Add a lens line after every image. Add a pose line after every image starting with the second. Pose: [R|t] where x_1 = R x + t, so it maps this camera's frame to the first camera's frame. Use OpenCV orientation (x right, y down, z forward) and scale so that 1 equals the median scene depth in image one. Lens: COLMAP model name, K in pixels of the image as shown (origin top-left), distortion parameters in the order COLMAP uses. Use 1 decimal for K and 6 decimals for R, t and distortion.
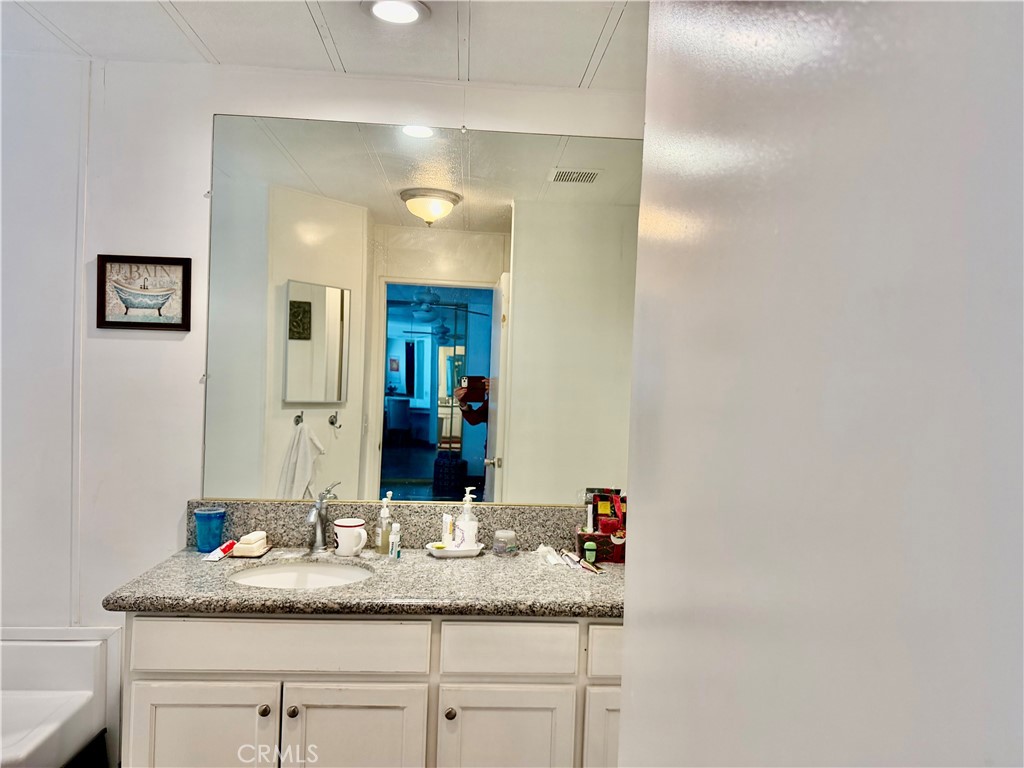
lens RADIAL K [[734.7, 0, 512.0], [0, 734.7, 384.0], [0, 0, 1]] dist [0.098197, -0.082150]
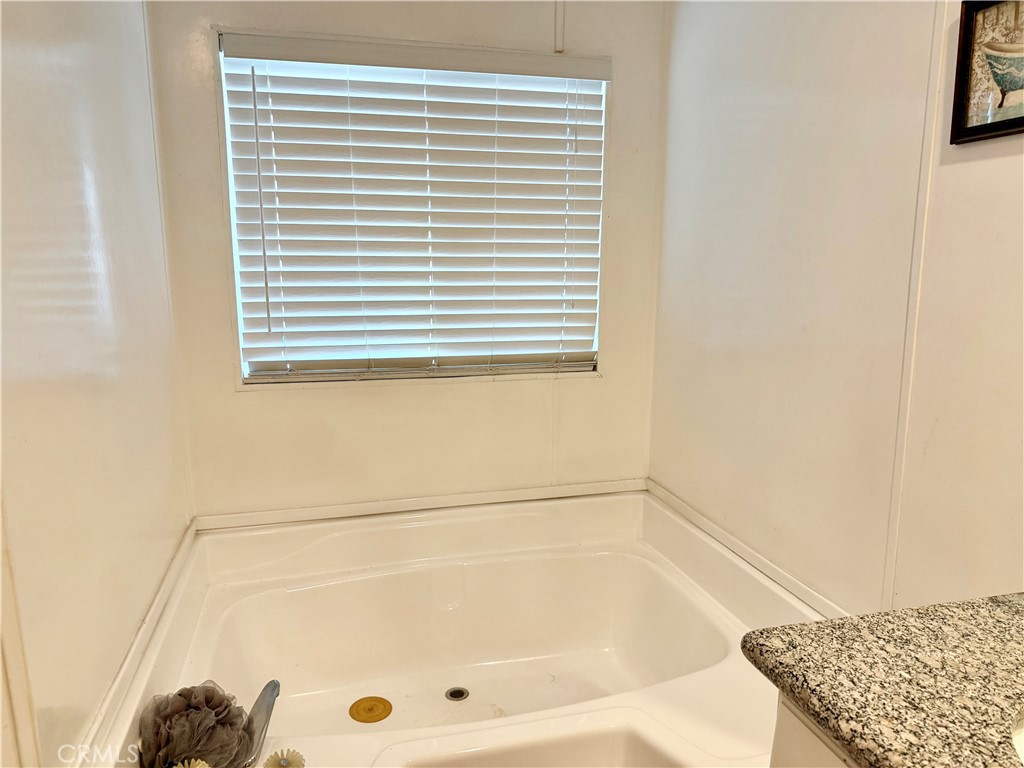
lens RADIAL K [[734.7, 0, 512.0], [0, 734.7, 384.0], [0, 0, 1]] dist [0.098197, -0.082150]
pose [[0.187096, 0.131183, -0.973543, -0.050271], [0.009954, 0.990739, 0.135413, 0.021695], [0.982291, -0.035026, 0.184058, 0.572142]]
